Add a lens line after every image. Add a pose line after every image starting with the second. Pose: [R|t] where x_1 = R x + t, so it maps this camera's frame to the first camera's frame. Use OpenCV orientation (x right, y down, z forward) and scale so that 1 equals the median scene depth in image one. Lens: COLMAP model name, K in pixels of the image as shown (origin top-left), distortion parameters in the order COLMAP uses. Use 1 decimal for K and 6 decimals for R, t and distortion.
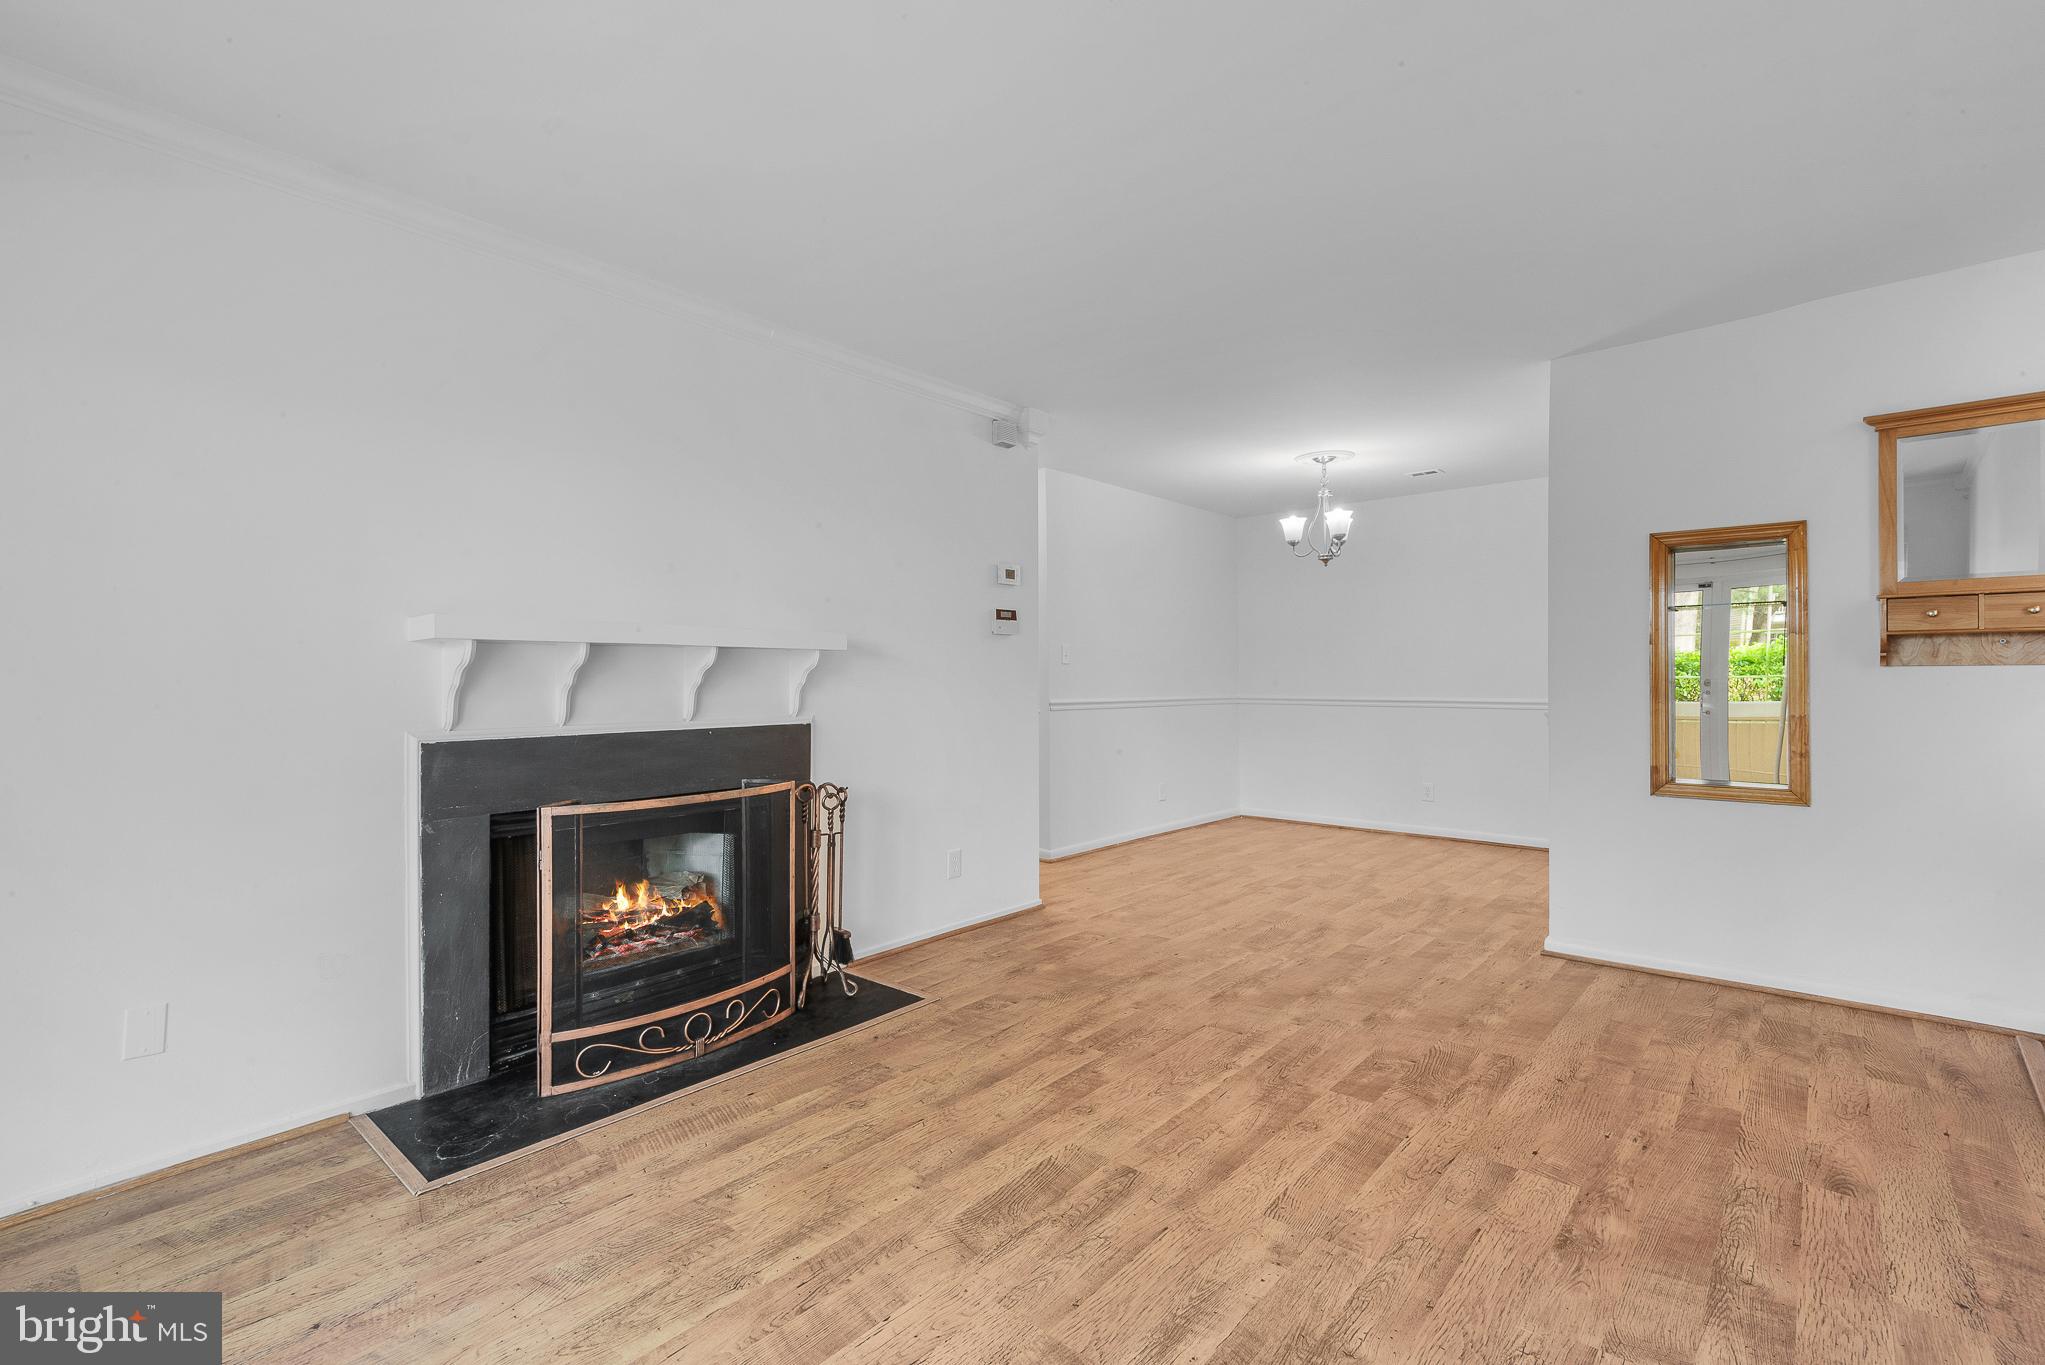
lens RADIAL K [[927.2, 0, 1020.7], [0, 927.2, 670.9], [0, 0, 1]] dist [0.030998, -0.012227]
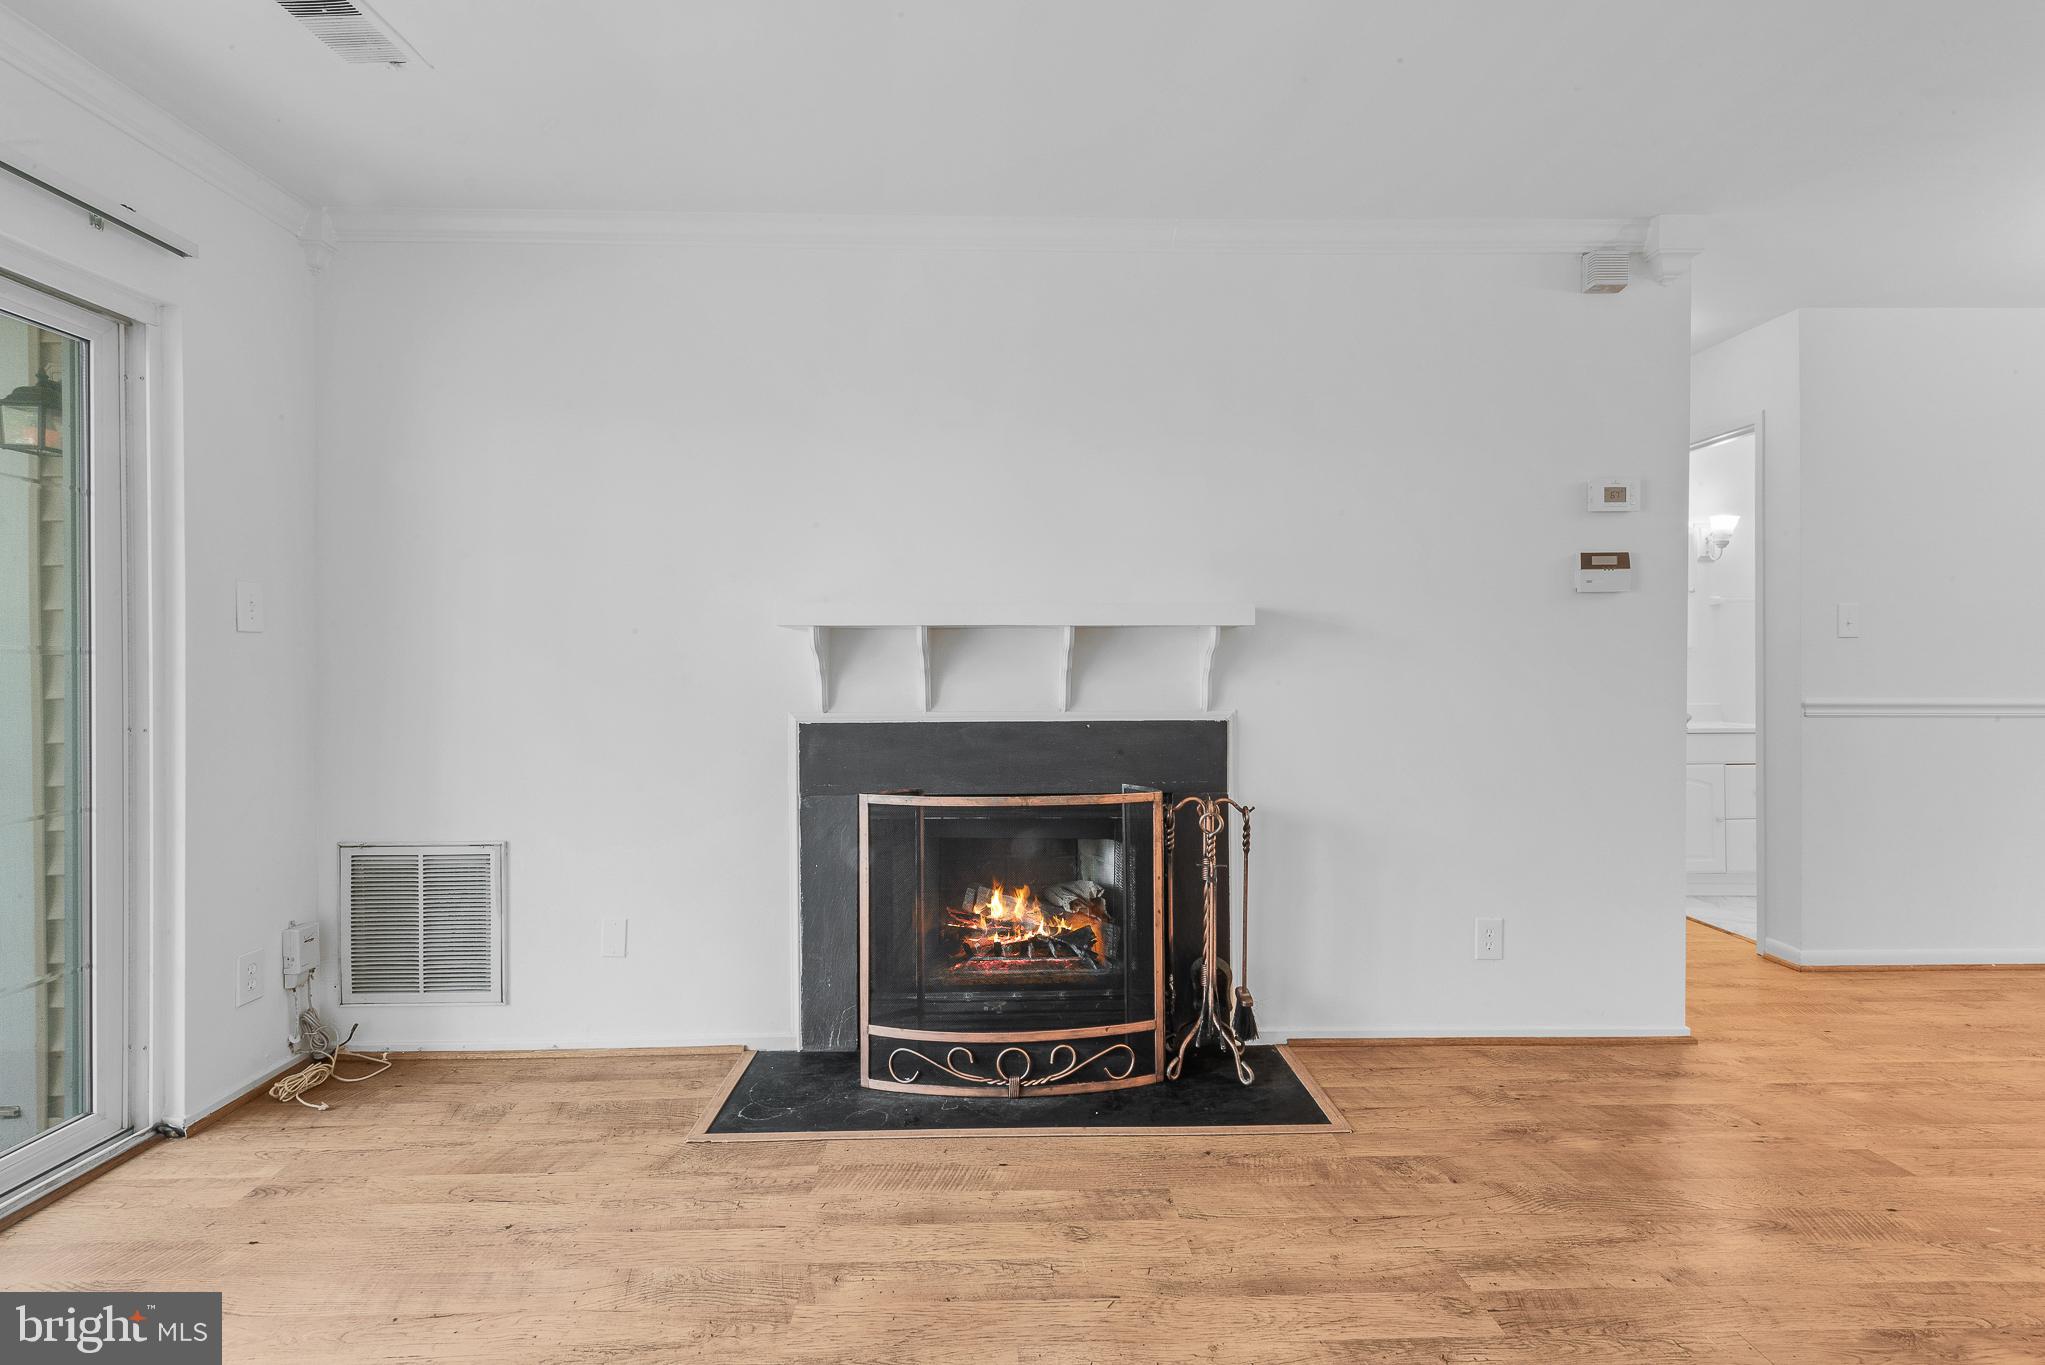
lens RADIAL K [[979.0, 0, 1011.0], [0, 979.0, 680.3], [0, 0, 1]] dist [0.029495, -0.013325]
pose [[0.671489, 0.012082, -0.740916, 0.304863], [0.005904, 0.999748, 0.021653, 0.004175], [0.740991, -0.018914, 0.671249, 0.364963]]
